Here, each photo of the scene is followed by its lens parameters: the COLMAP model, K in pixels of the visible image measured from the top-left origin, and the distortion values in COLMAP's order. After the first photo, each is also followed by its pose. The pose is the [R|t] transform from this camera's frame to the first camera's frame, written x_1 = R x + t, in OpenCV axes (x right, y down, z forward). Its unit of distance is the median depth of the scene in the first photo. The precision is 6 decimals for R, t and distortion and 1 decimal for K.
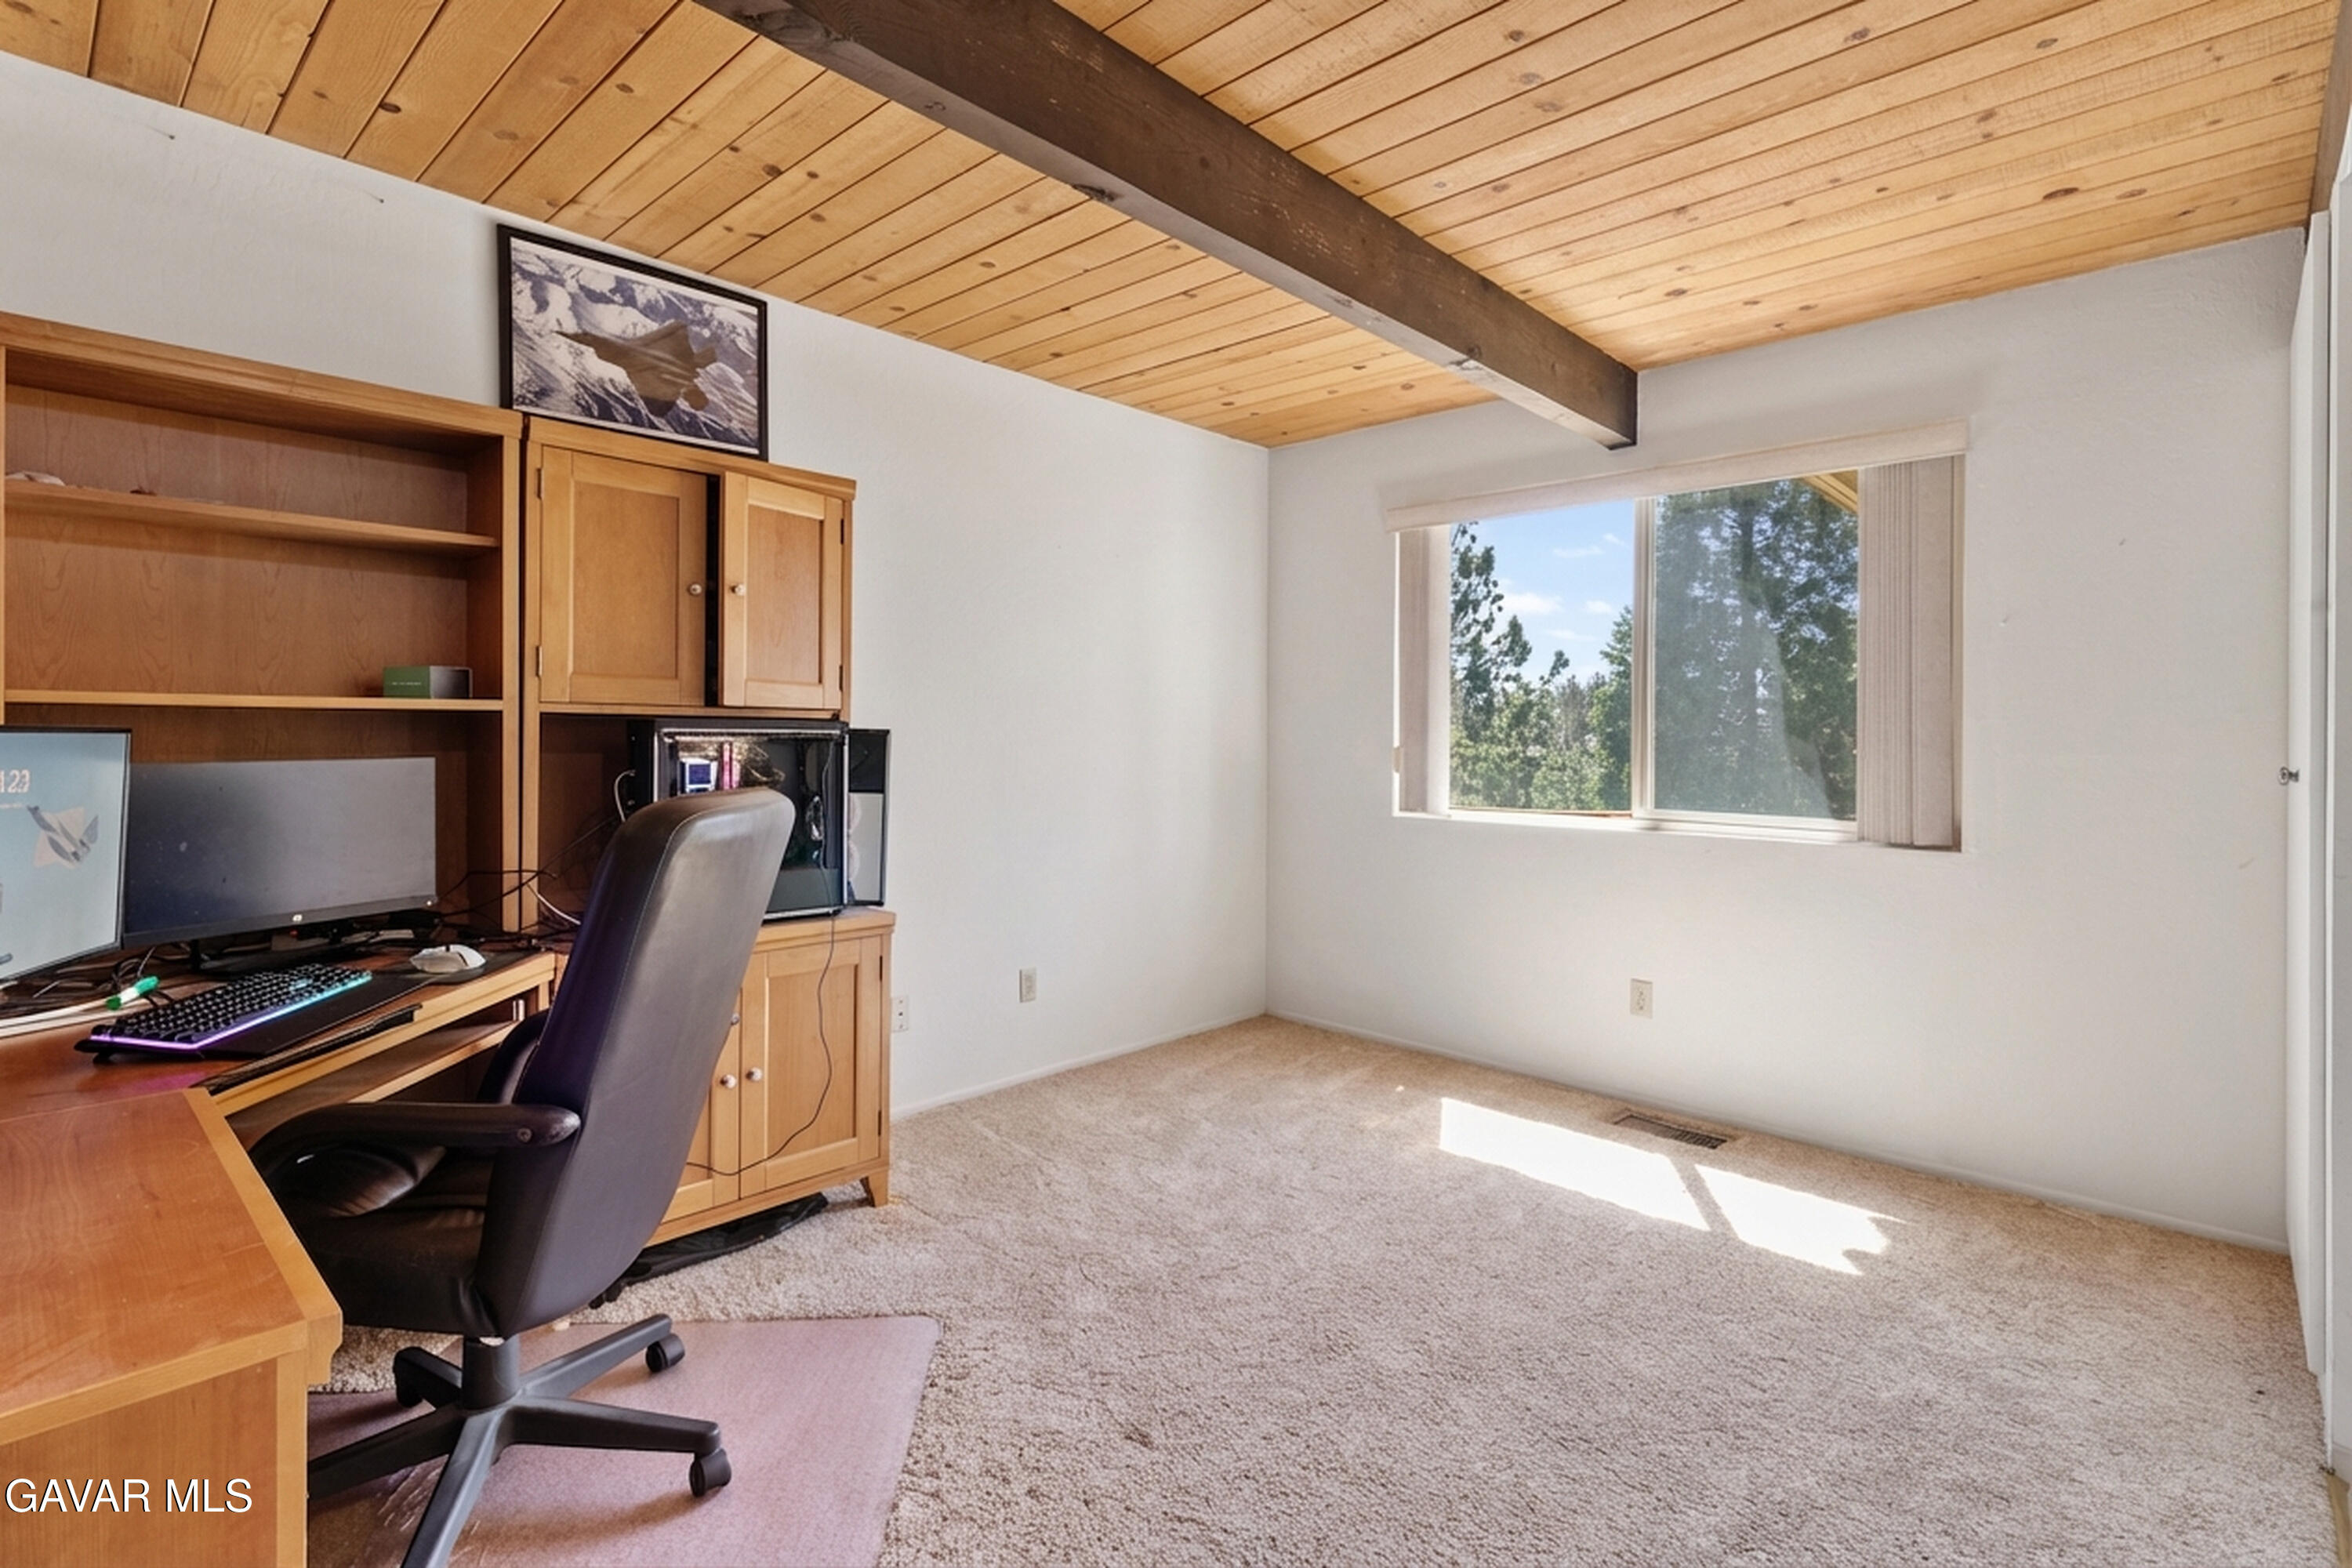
lens RADIAL K [[1101.7, 0, 1173.4], [0, 1101.7, 763.5], [0, 0, 1]] dist [0.024660, 0.000232]
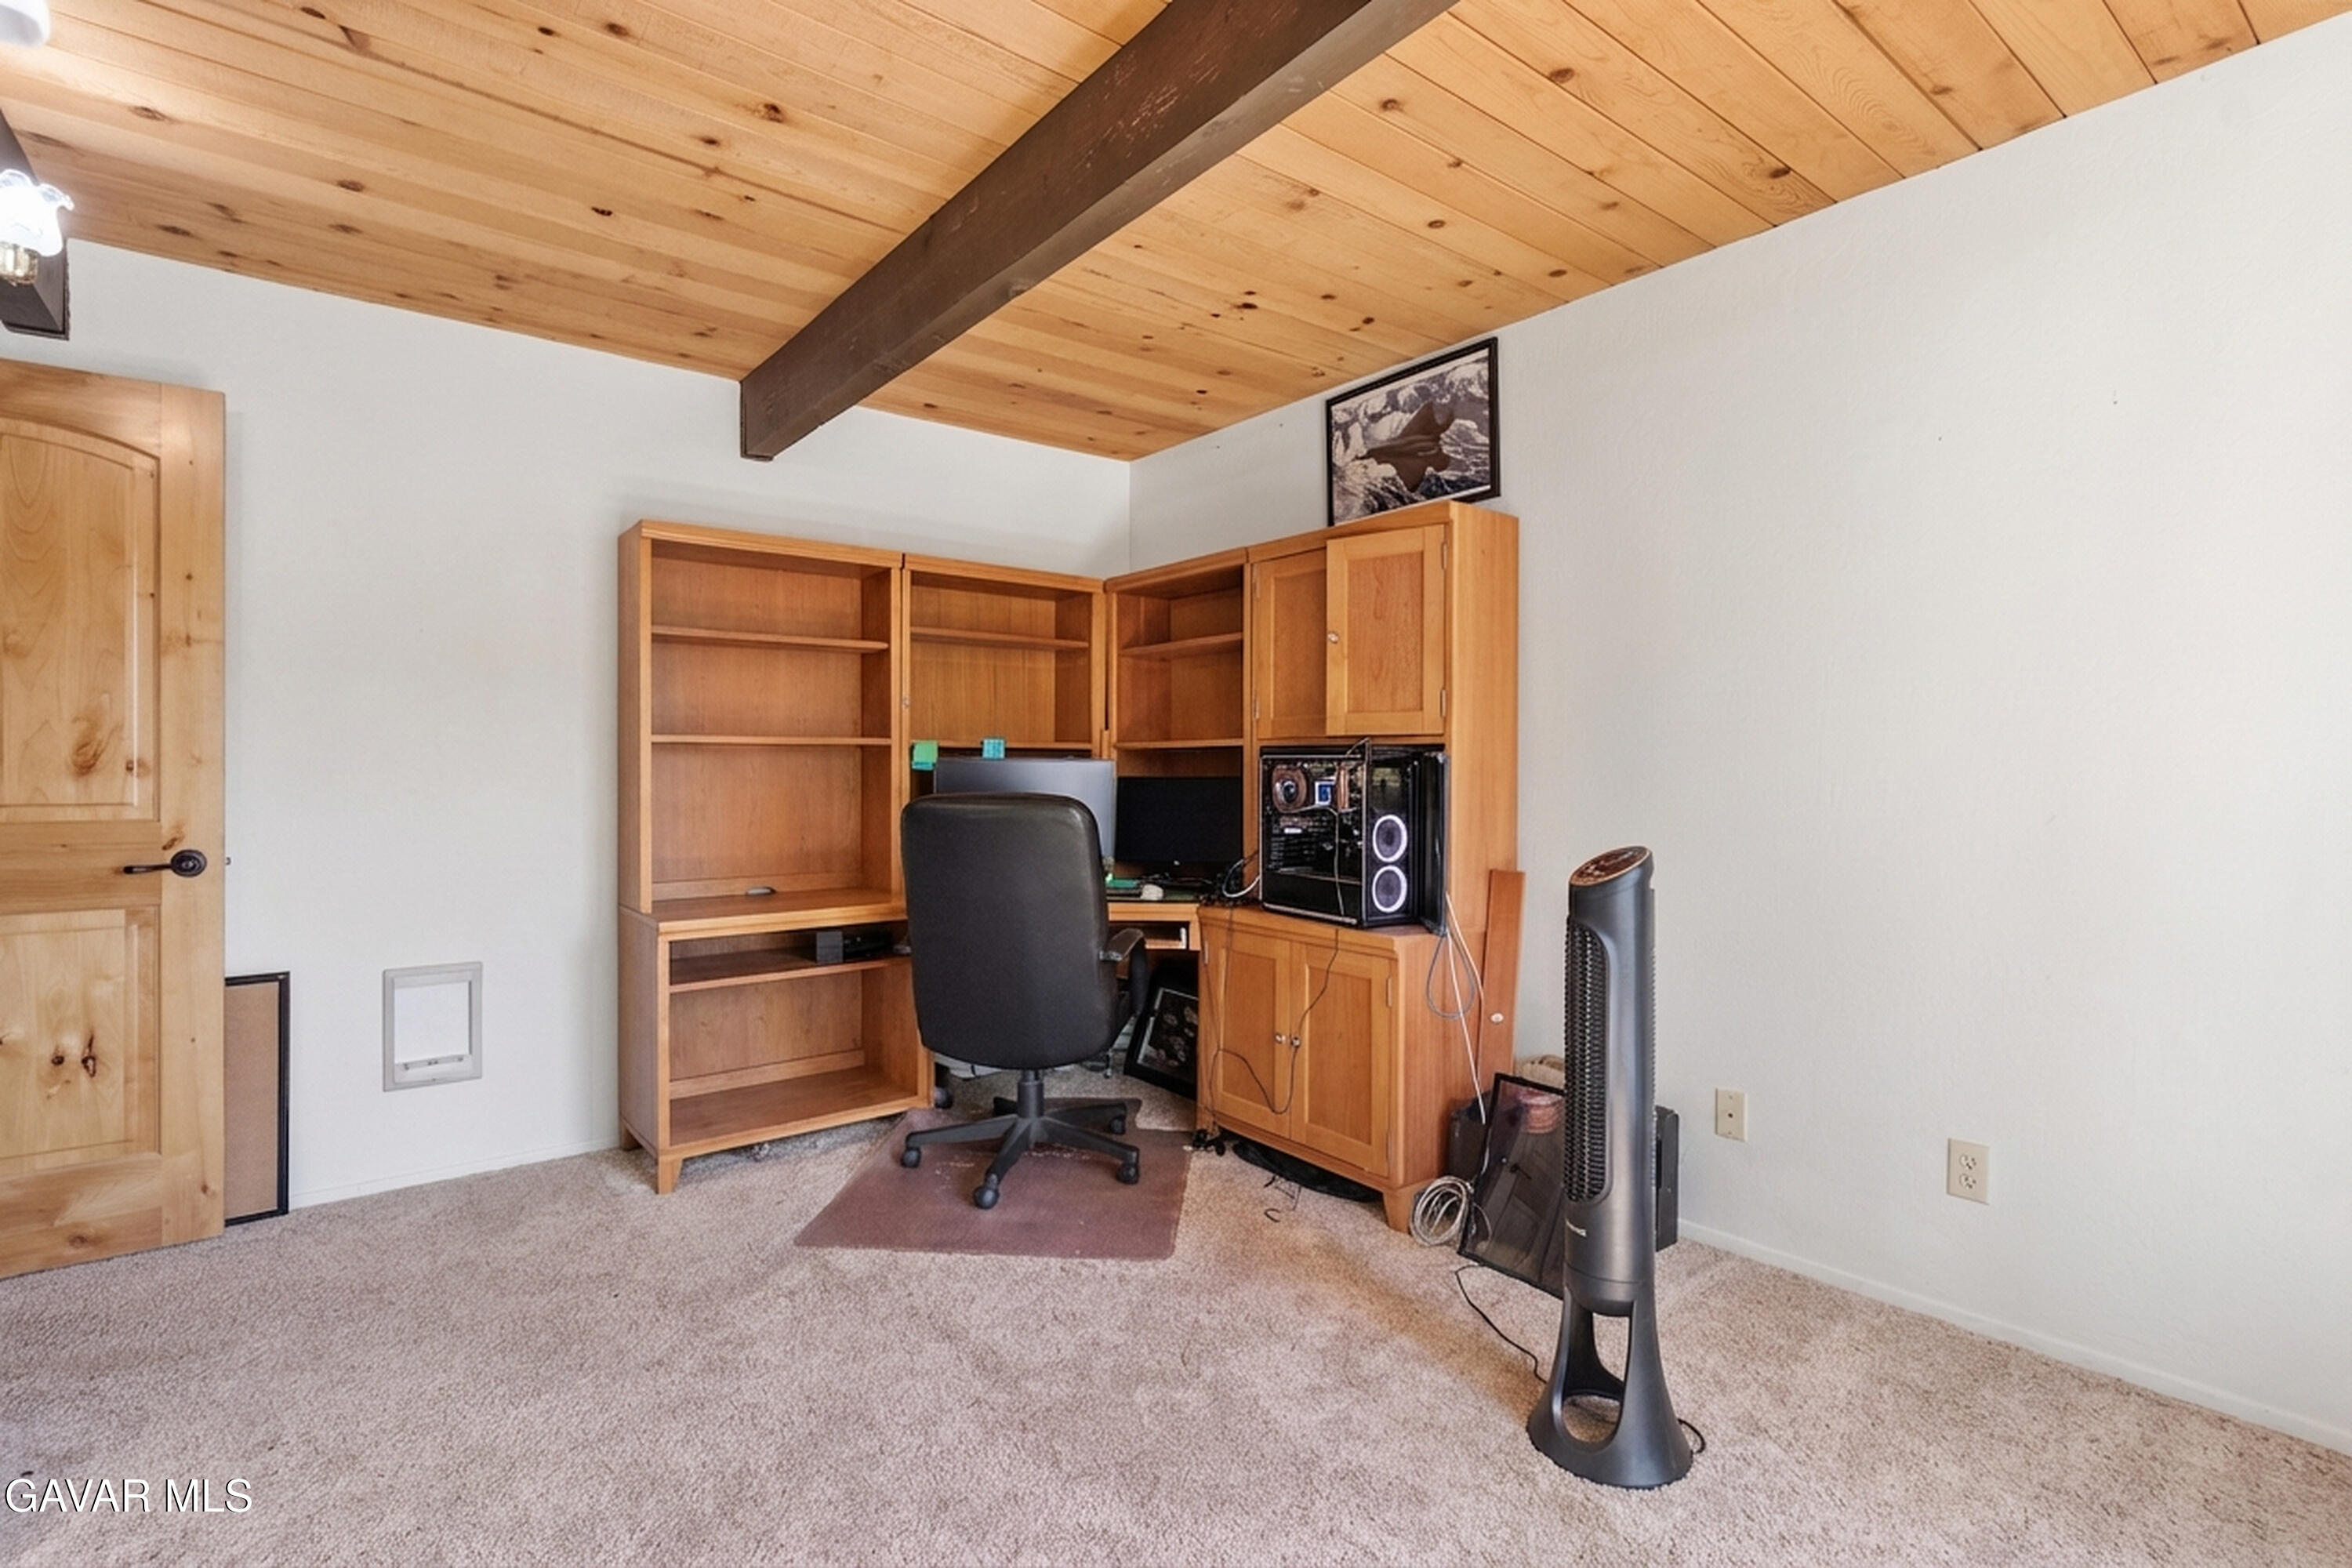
lens RADIAL K [[1101.7, 0, 1173.1], [0, 1101.7, 766.0], [0, 0, 1]] dist [0.024660, 0.000232]
pose [[-0.151628, 0.016825, -0.988294, 0.760366], [-0.016275, 0.999677, 0.019516, -0.040648], [0.988304, 0.019044, -0.151305, 0.955372]]
